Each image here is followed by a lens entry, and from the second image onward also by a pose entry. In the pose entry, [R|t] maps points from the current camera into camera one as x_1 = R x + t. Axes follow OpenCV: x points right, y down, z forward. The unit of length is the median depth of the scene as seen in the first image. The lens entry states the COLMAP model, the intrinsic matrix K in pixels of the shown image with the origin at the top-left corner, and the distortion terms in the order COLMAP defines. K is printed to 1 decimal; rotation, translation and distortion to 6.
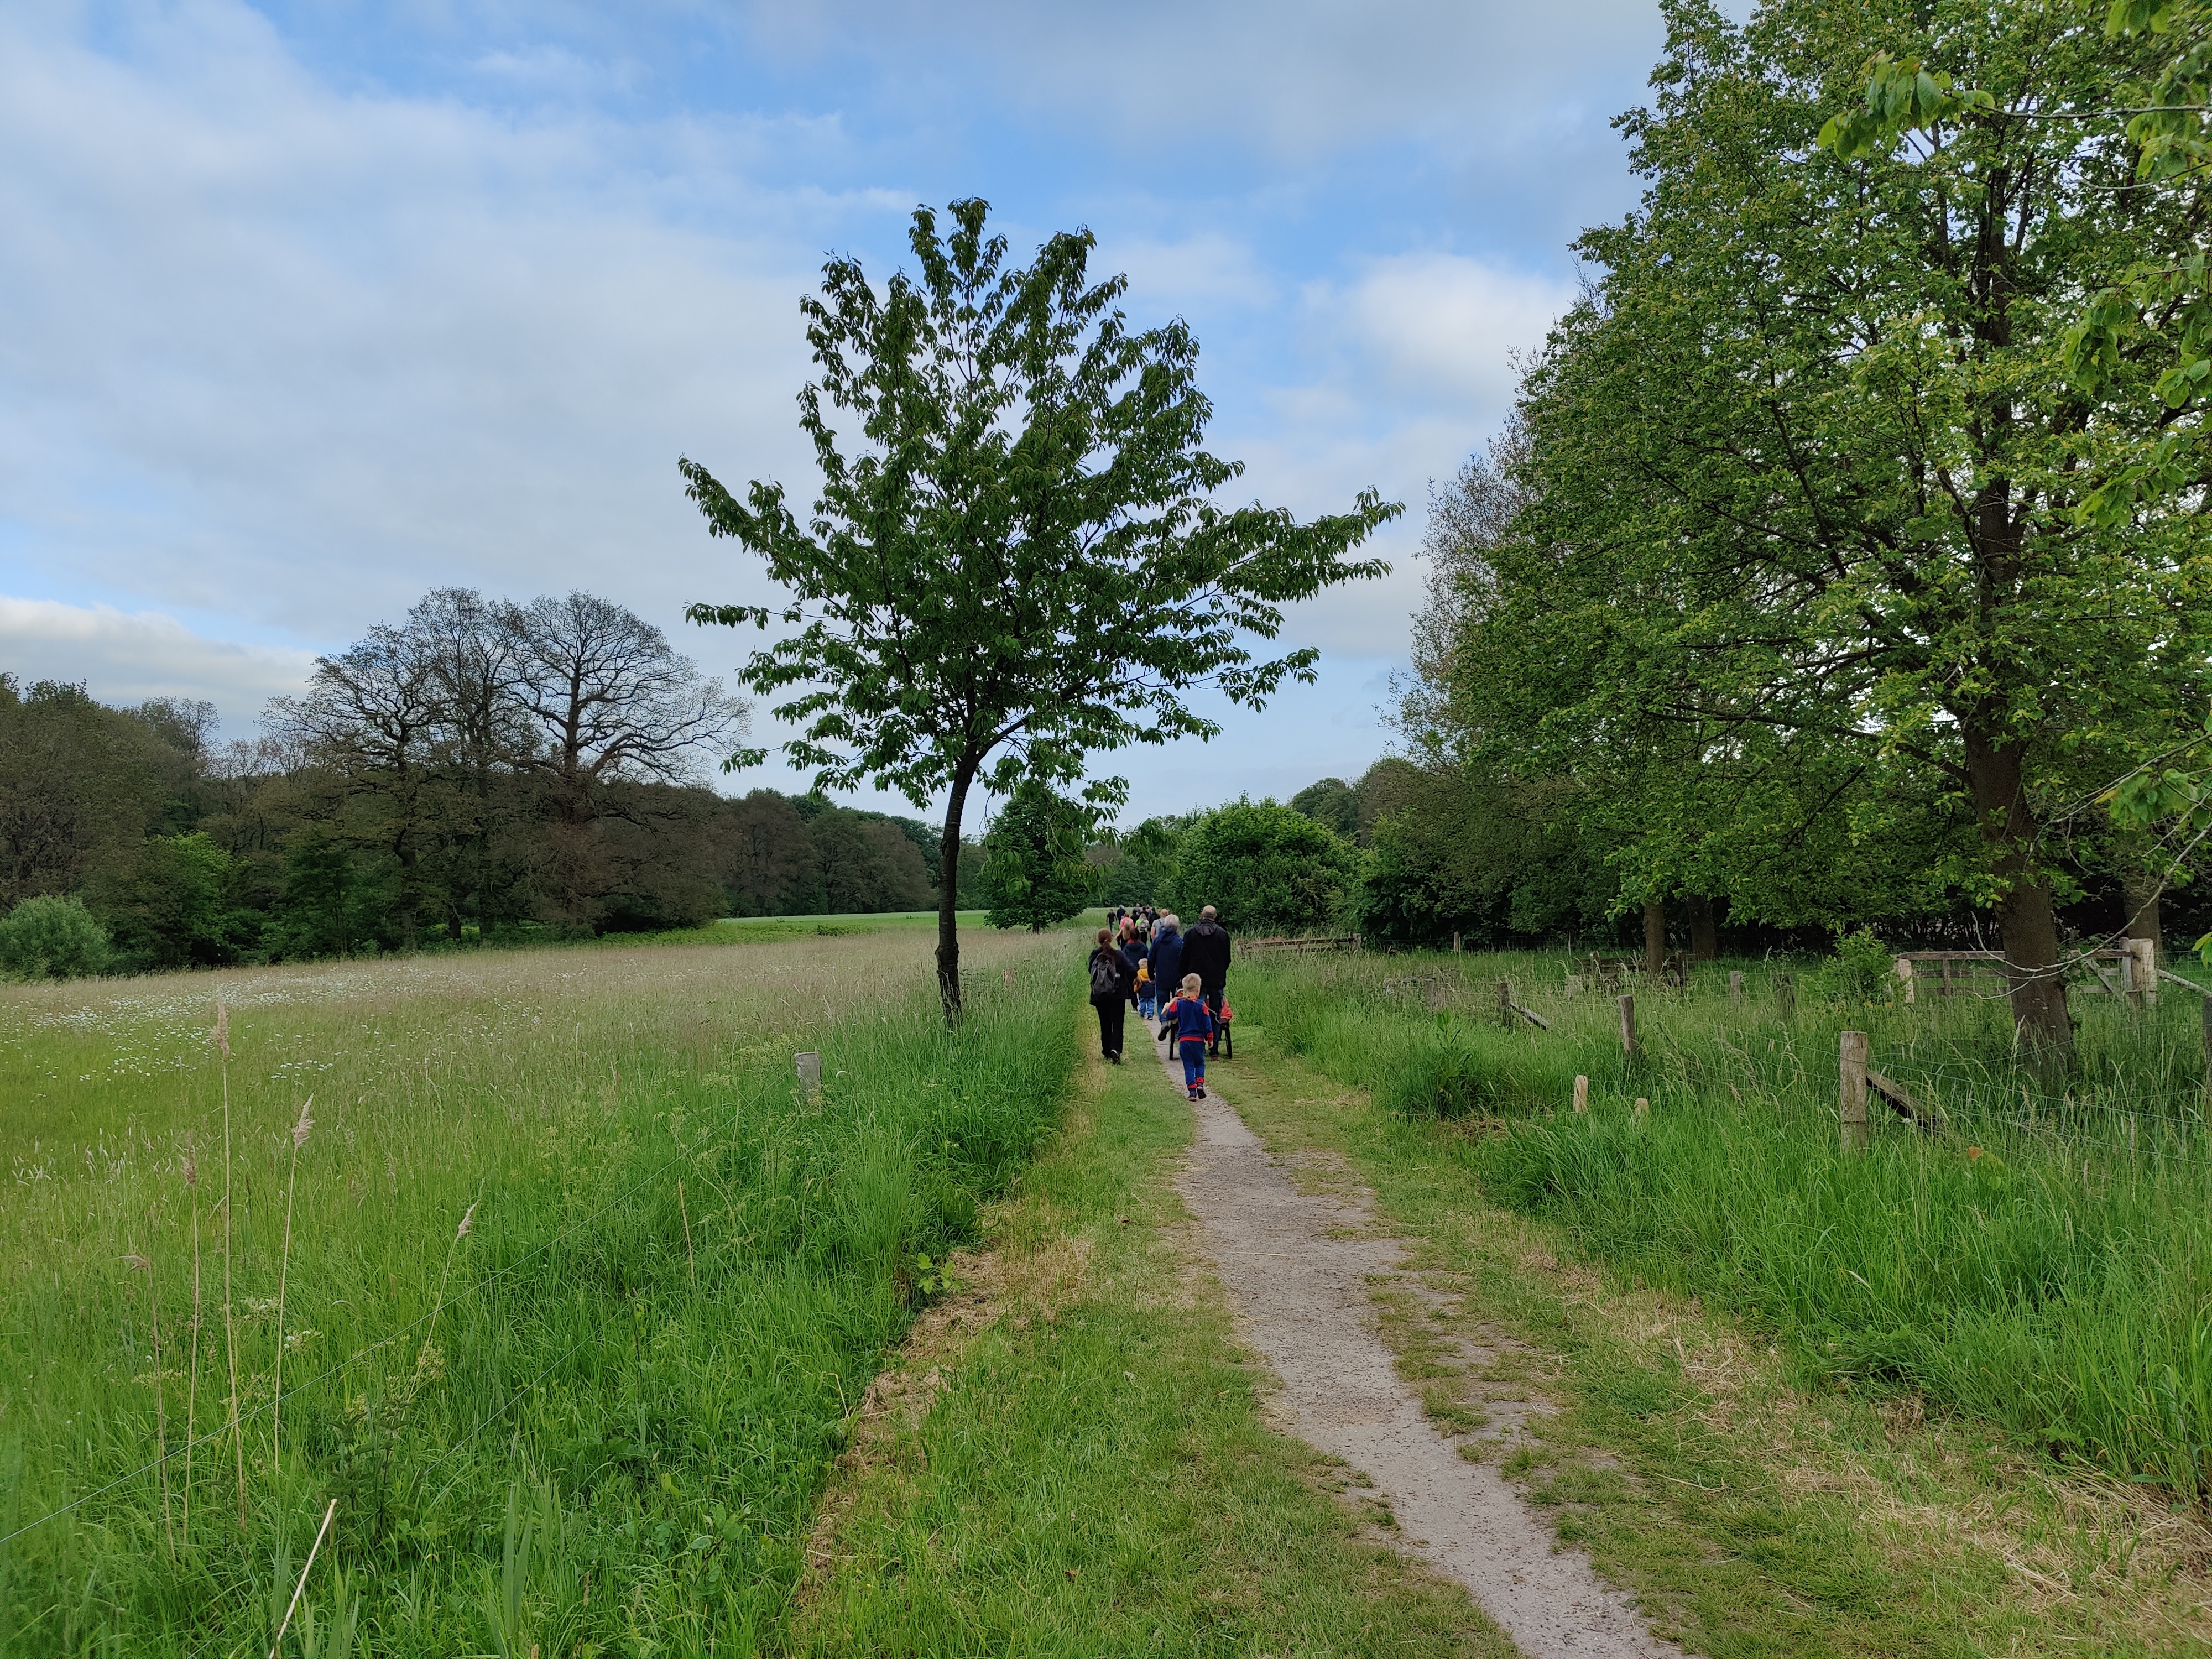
lens RADIAL K [[1637.2, 0, 1106.0], [0, 1637.2, 829.5], [0, 0, 1]] dist [0.041923, 0.014274]
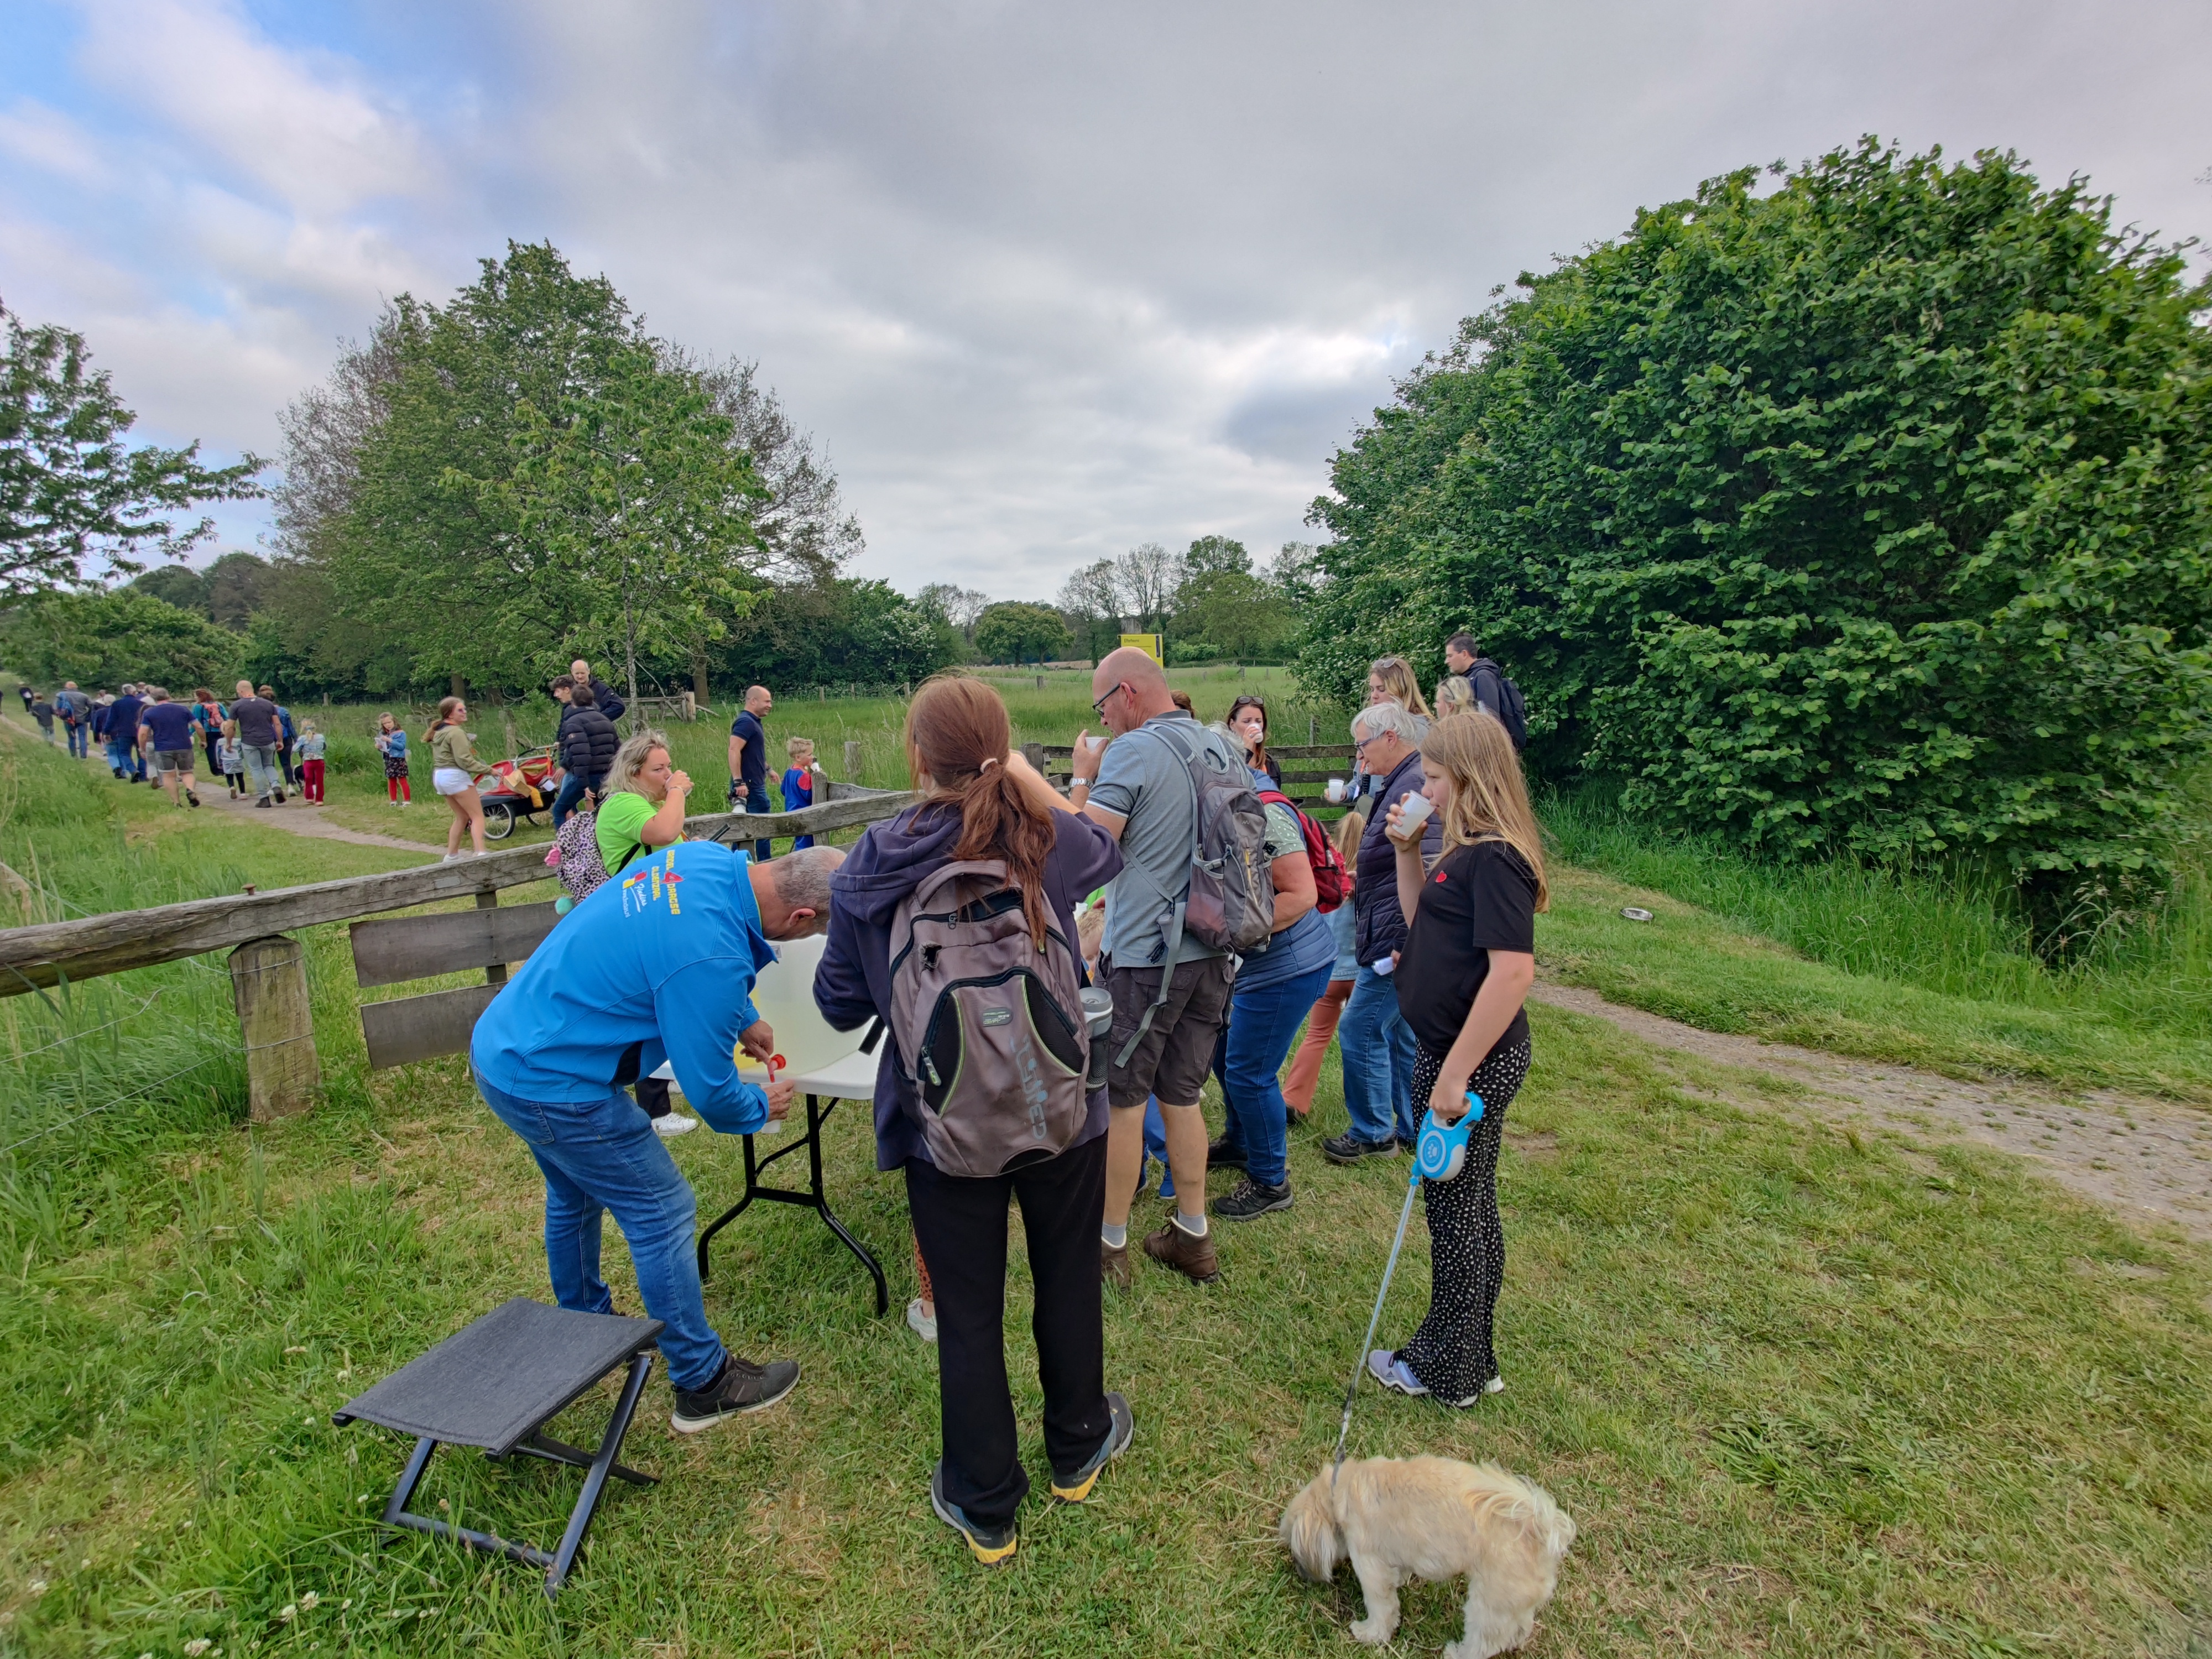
lens RADIAL K [[1027.1, 0, 1114.4], [0, 1027.1, 835.9], [0, 0, 1]] dist [0.011888, -0.003660]
pose [[0.649981, -0.115726, 0.751087, -0.121767], [-0.037092, 0.982328, 0.183455, -0.025837], [-0.759045, -0.147101, 0.634202, -0.500324]]
